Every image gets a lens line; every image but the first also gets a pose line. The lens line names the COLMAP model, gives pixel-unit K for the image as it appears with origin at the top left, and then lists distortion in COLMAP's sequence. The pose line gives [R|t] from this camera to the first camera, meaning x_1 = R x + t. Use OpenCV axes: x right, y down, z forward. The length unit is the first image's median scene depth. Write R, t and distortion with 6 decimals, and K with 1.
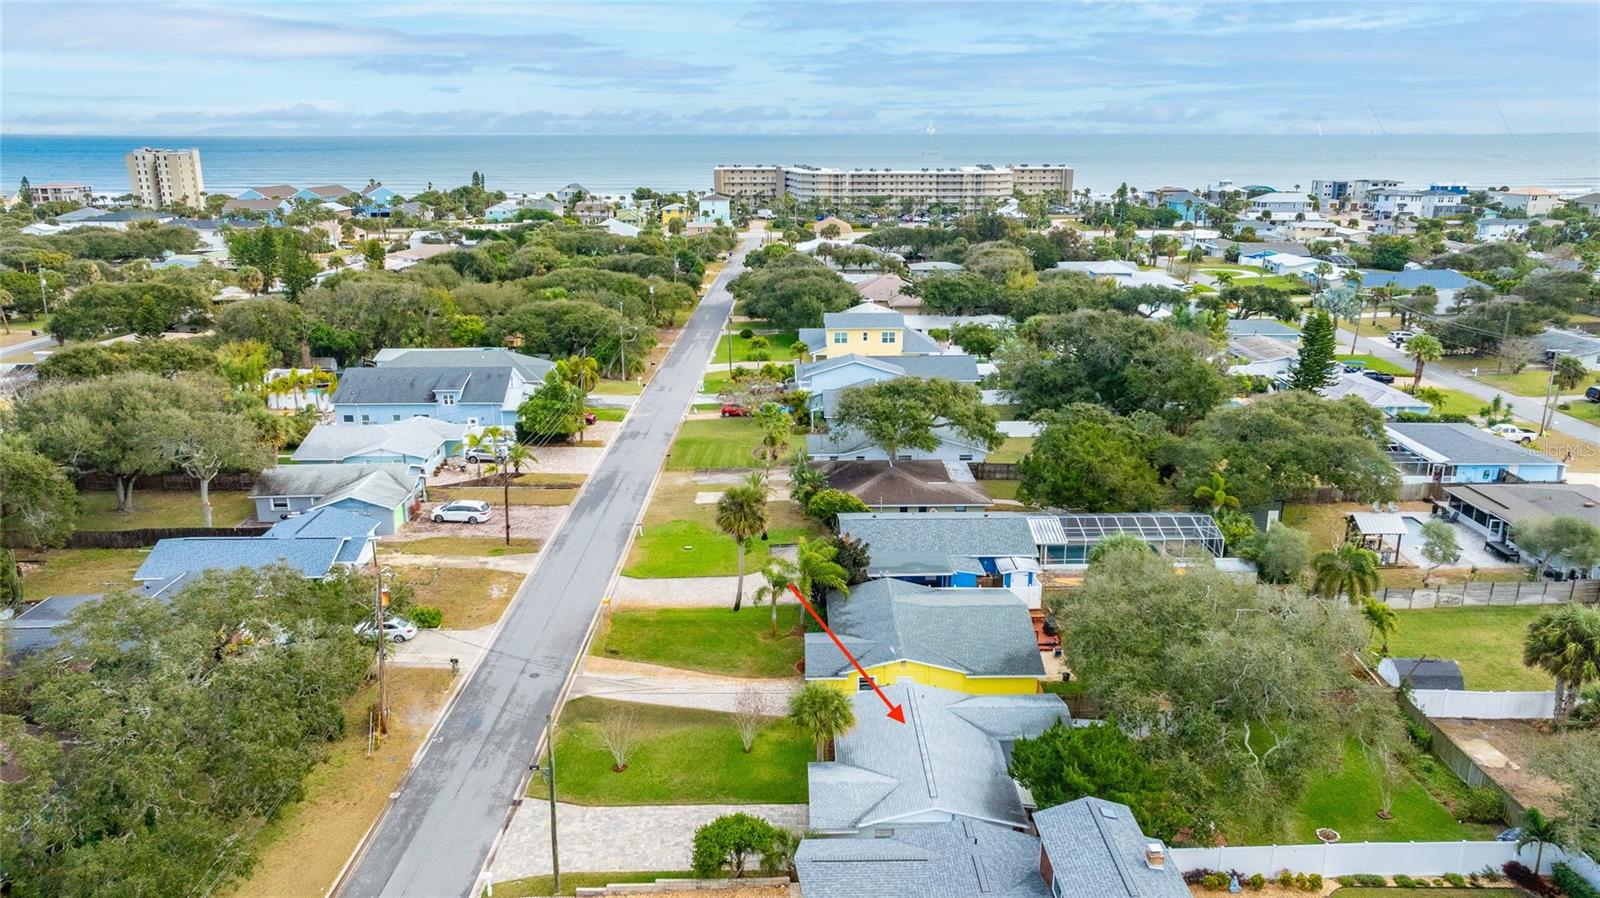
lens RADIAL K [[1103.0, 0, 786.2], [0, 1103.0, 492.9], [0, 0, 1]] dist [-0.018738, 0.031614]
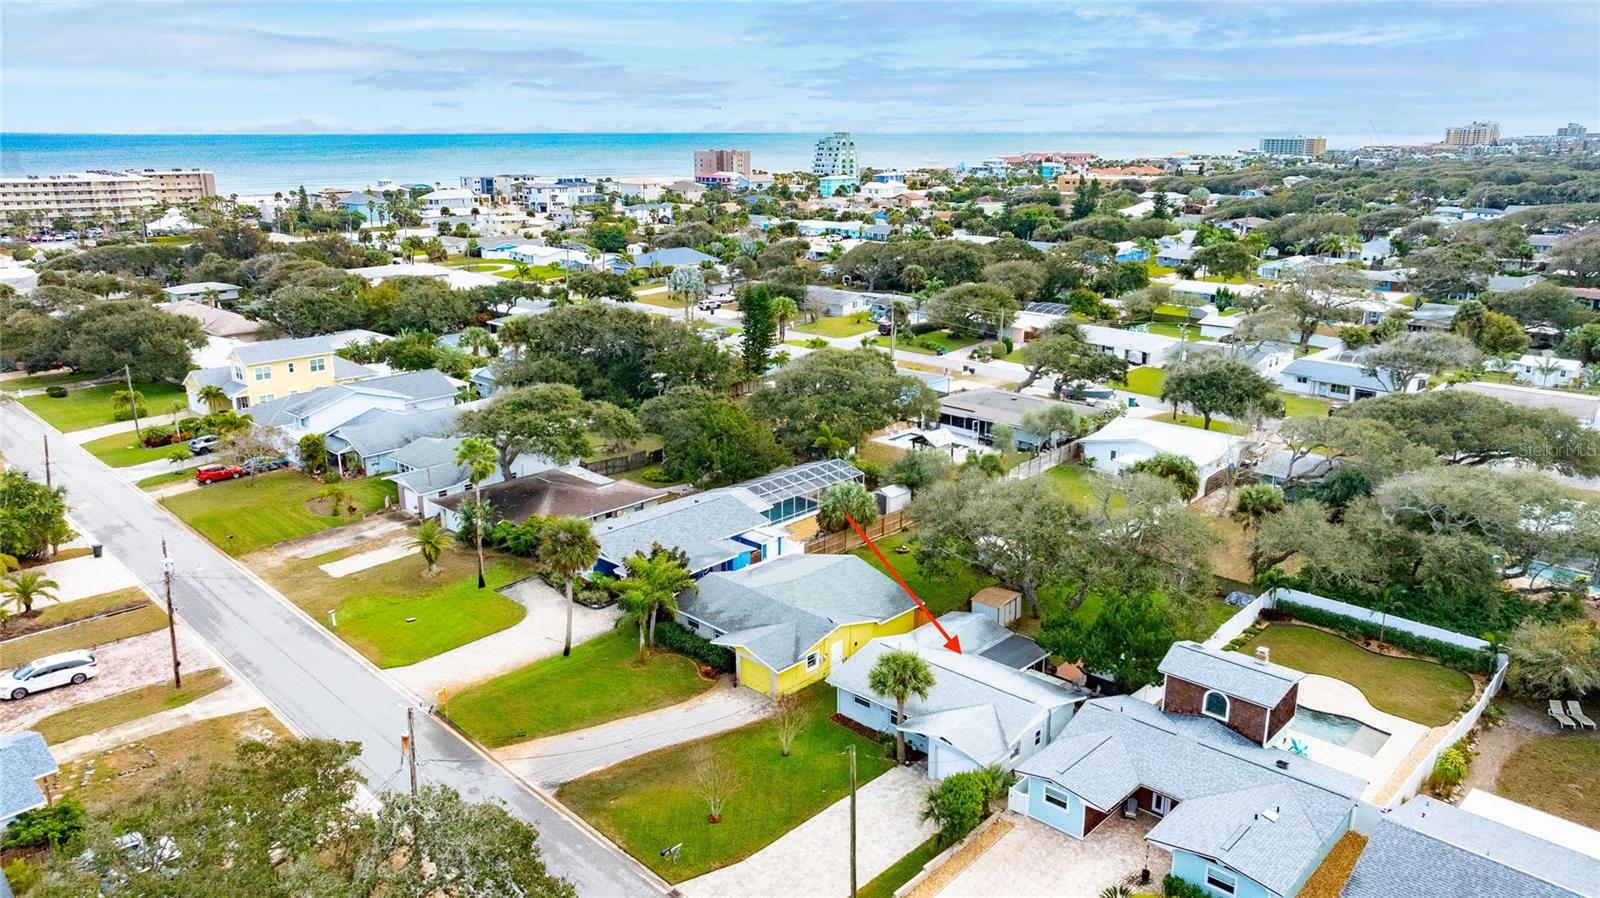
lens RADIAL K [[1103.0, 0, 781.3], [0, 1103.0, 497.0], [0, 0, 1]] dist [-0.018738, 0.031614]
pose [[0.708067, -0.223295, 0.669911, -0.375793], [0.220356, 0.971183, 0.090809, -0.049804], [-0.670884, 0.083320, 0.736867, 0.134288]]
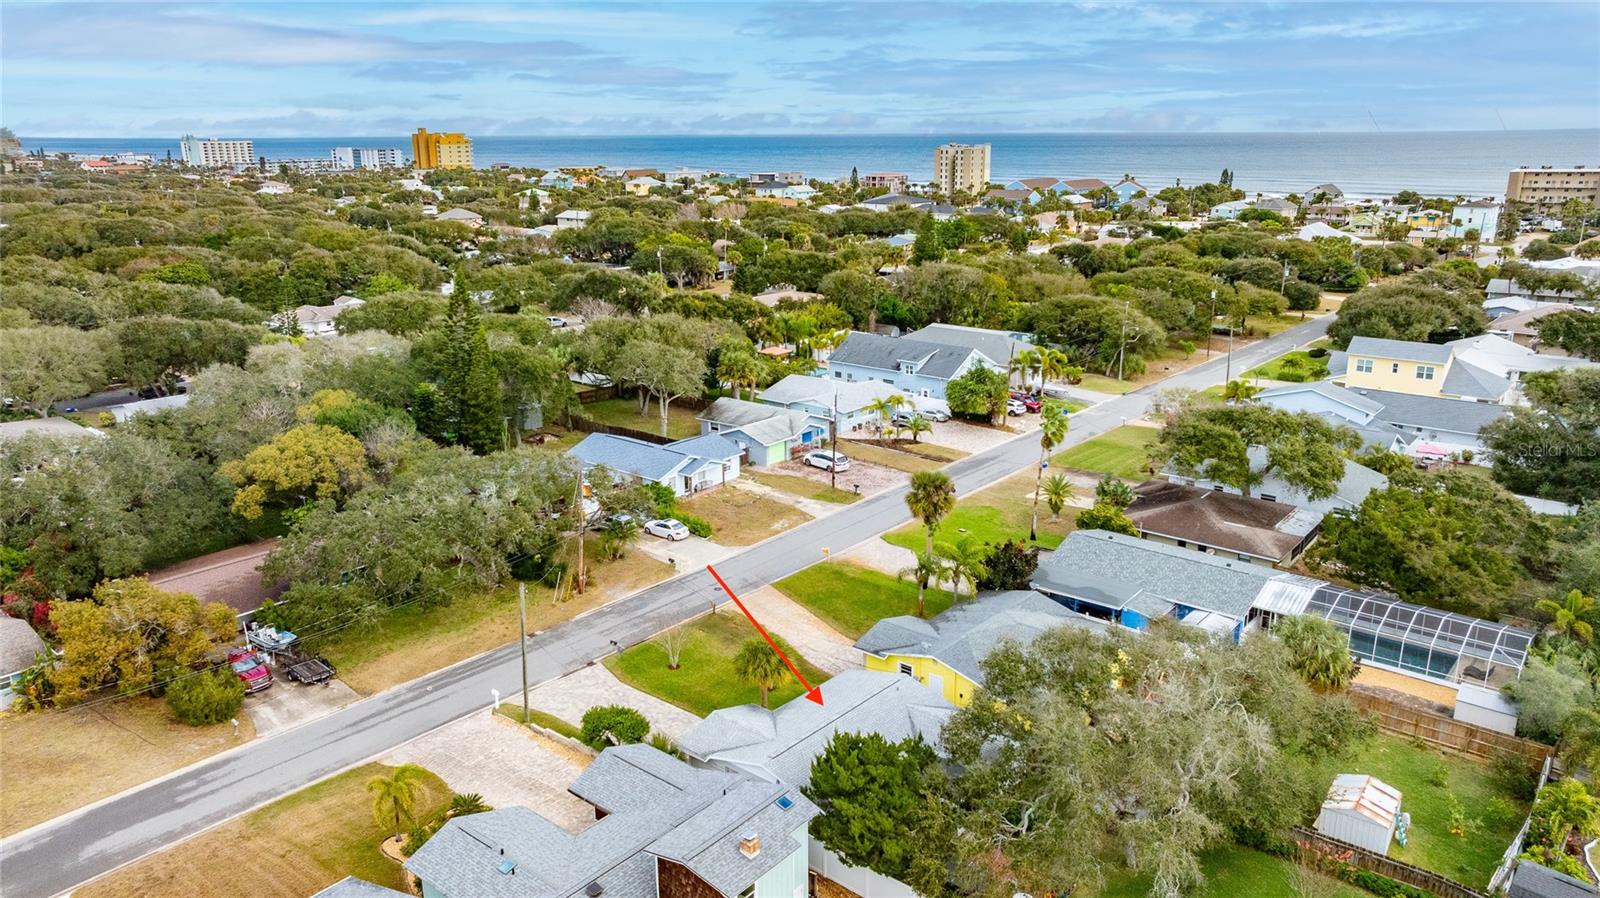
lens RADIAL K [[1103.0, 0, 804.9], [0, 1103.0, 454.4], [0, 0, 1]] dist [-0.018738, 0.031614]
pose [[0.773183, 0.181408, -0.607684, 0.352613], [-0.199159, 0.979194, 0.038914, -0.026545], [0.602100, 0.090938, 0.793225, 0.067532]]
